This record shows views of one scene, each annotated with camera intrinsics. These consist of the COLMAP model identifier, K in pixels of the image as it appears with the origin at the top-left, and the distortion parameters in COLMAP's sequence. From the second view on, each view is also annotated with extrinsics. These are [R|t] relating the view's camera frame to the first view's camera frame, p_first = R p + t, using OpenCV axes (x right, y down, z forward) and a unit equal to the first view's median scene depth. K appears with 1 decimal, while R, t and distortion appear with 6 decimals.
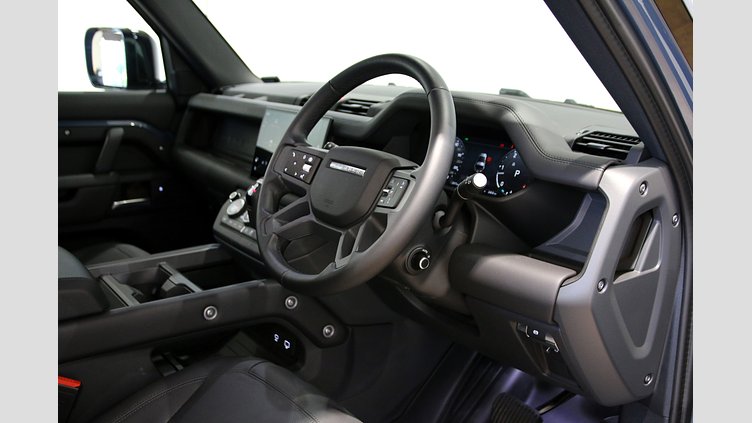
lens RADIAL K [[631.5, 0, 373.6], [0, 631.5, 222.9], [0, 0, 1]] dist [-0.087720, 0.175955]
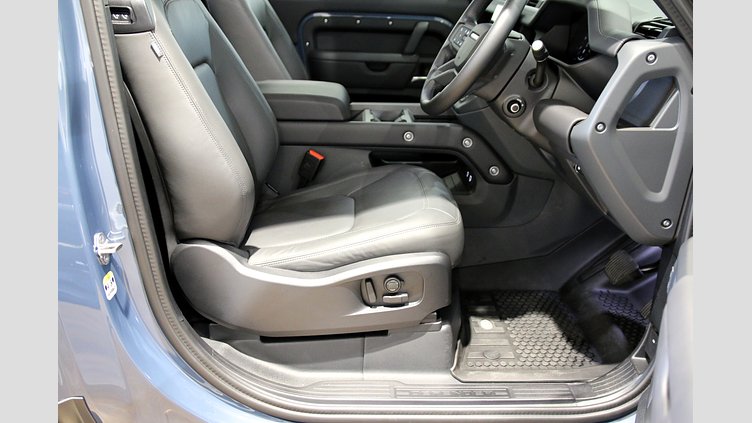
lens RADIAL K [[631.5, 0, 373.6], [0, 631.5, 222.9], [0, 0, 1]] dist [-0.087720, 0.175955]
pose [[0.805219, 0.213826, -0.553083, 0.540609], [-0.148962, 0.975753, 0.160363, 0.111867], [0.573962, -0.046739, 0.817547, -0.293667]]
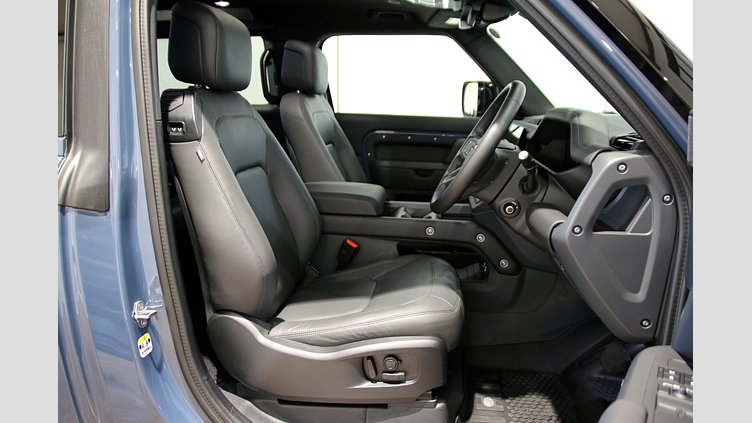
lens RADIAL K [[483.5, 0, 374.6], [0, 483.5, 218.5], [0, 0, 1]] dist [-0.137412, 0.093997]
pose [[0.694900, 0.152878, -0.702668, 0.568603], [-0.177269, 0.983403, 0.038647, 0.080868], [0.696914, 0.097706, 0.710468, -0.083274]]
